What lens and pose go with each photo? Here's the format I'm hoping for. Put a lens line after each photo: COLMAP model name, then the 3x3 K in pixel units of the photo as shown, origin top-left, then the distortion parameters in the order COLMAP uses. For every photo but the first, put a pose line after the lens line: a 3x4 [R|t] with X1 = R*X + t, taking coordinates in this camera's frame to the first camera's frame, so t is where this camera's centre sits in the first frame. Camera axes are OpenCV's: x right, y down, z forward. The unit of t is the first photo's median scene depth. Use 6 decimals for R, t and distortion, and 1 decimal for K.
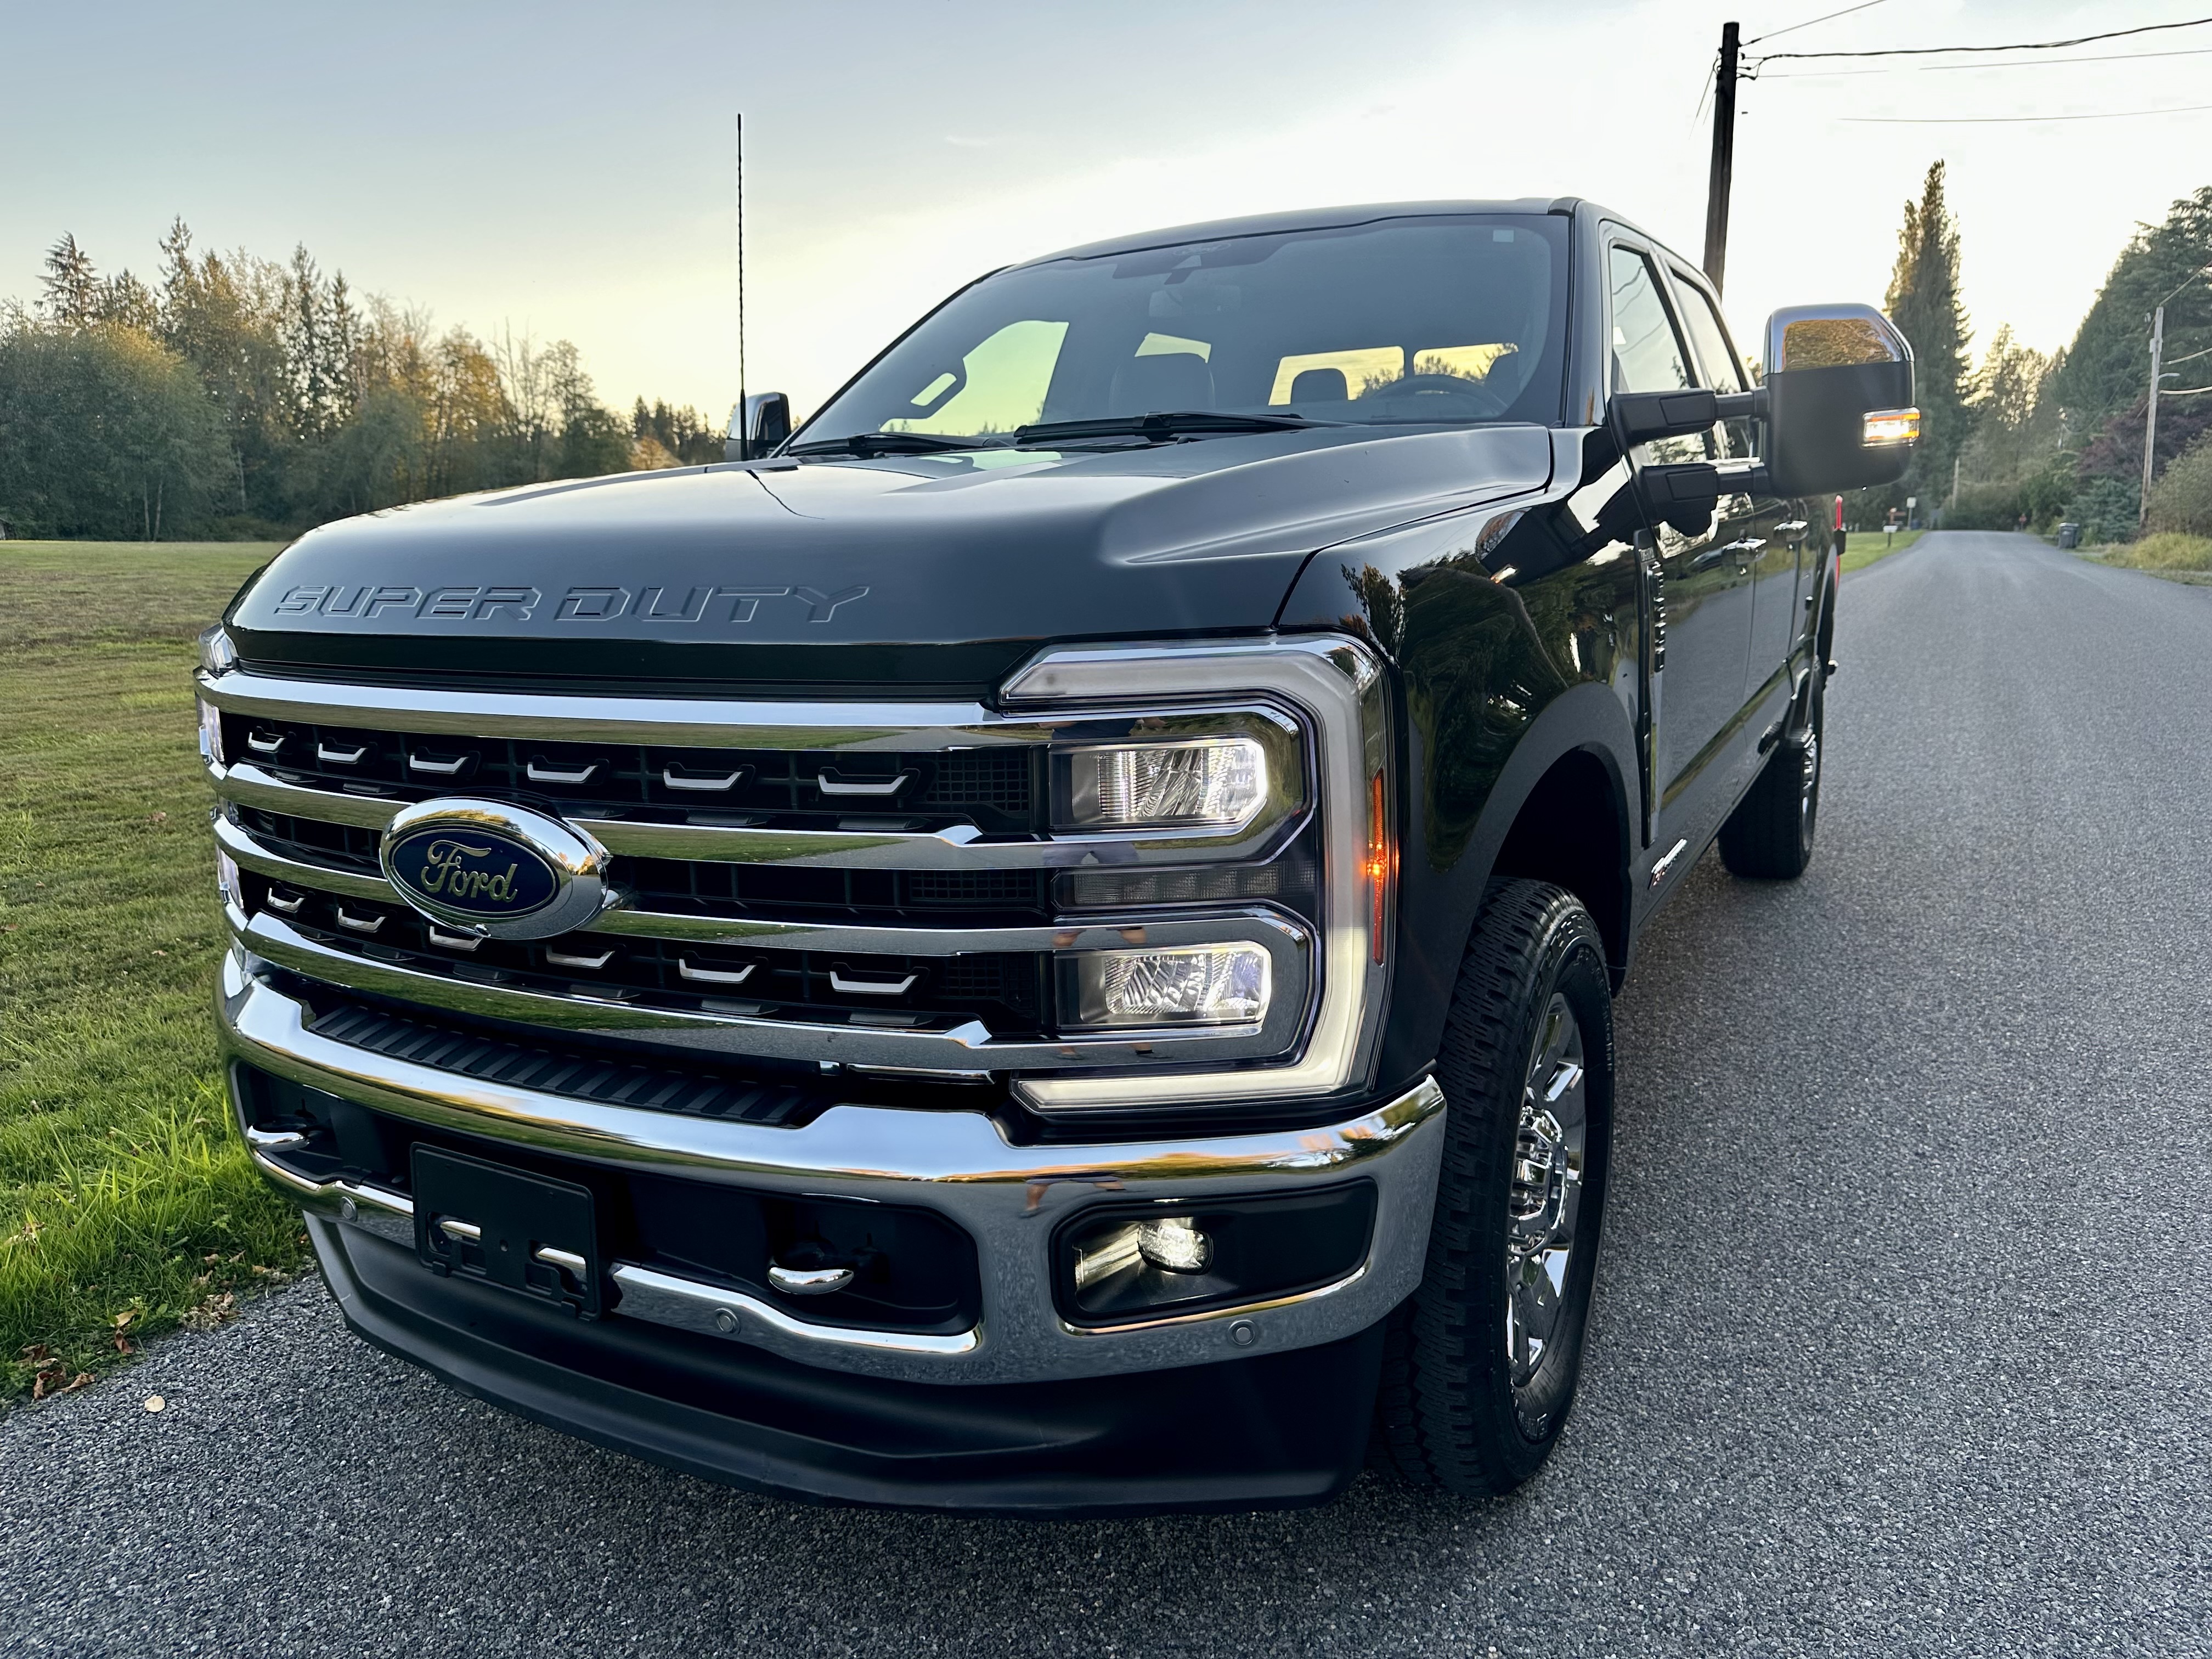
lens RADIAL K [[1568.8, 0, 1178.5], [0, 1568.8, 812.6], [0, 0, 1]] dist [0.012638, -0.024965]
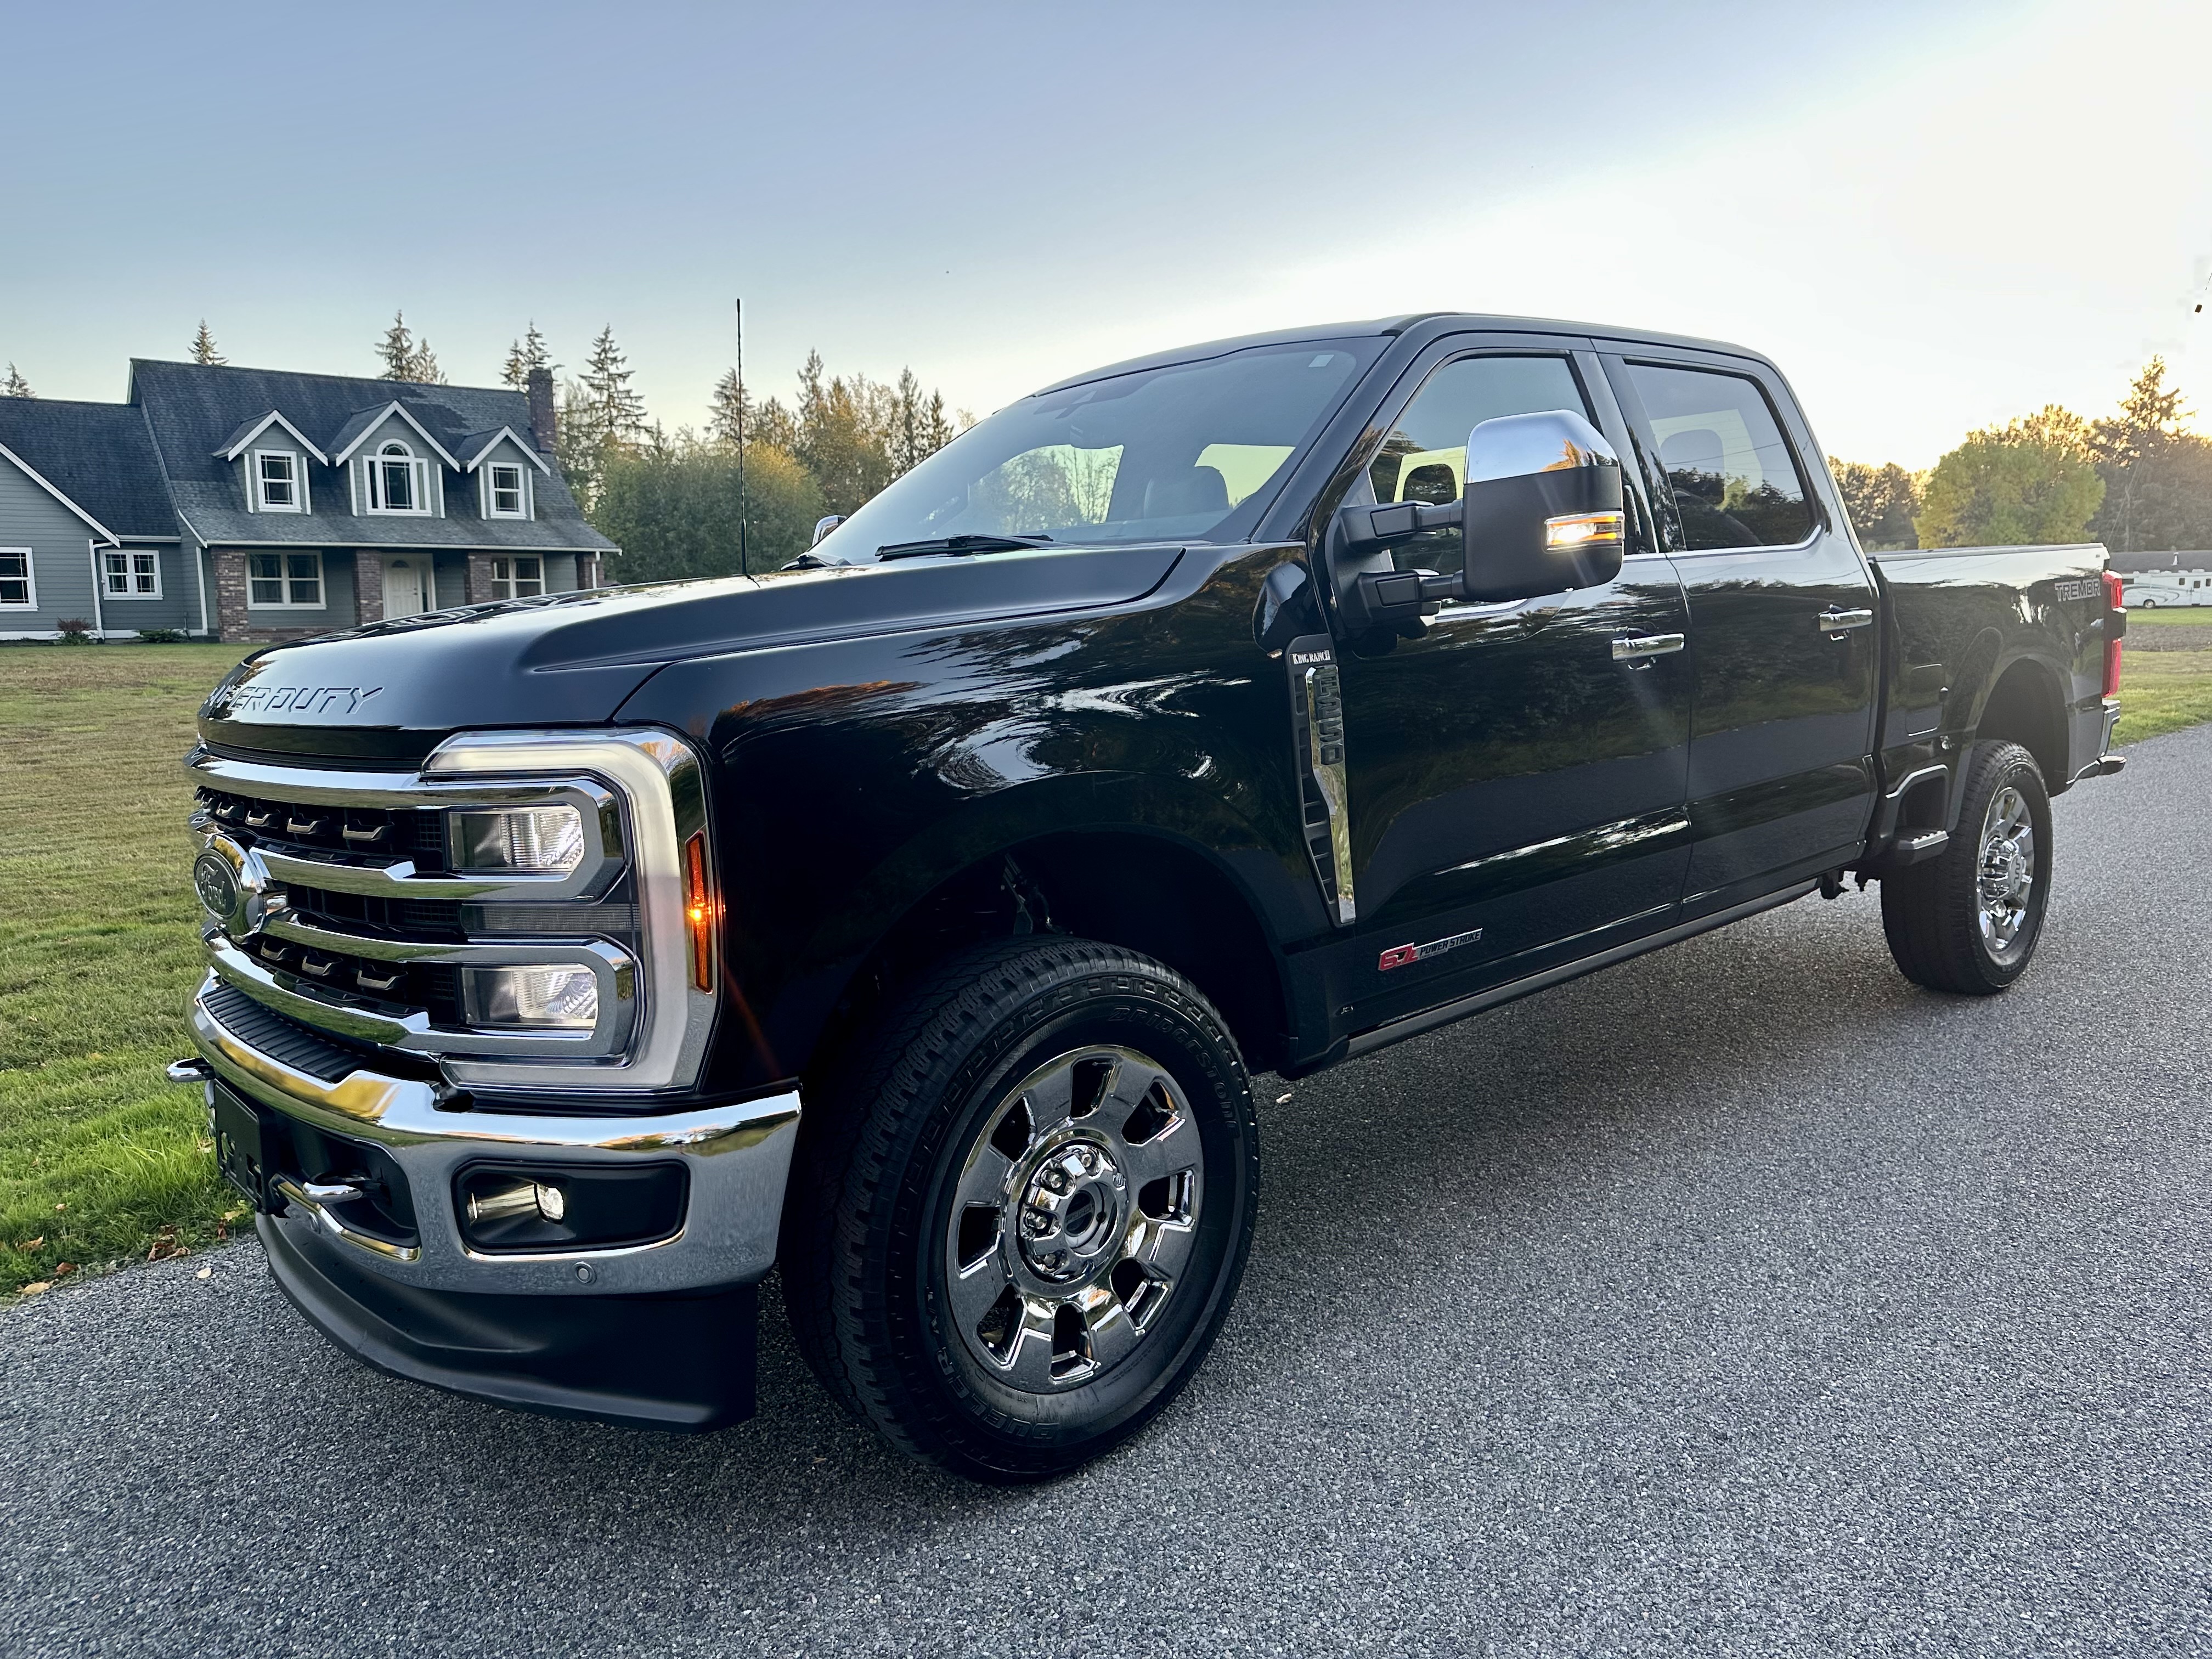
lens RADIAL K [[1568.8, 0, 1199.6], [0, 1568.8, 855.0], [0, 0, 1]] dist [0.012638, -0.024965]
pose [[0.948009, 0.040765, -0.315623, 0.833195], [-0.048847, 0.998649, -0.017733, -0.008636], [0.314473, 0.032228, 0.948719, -0.057701]]
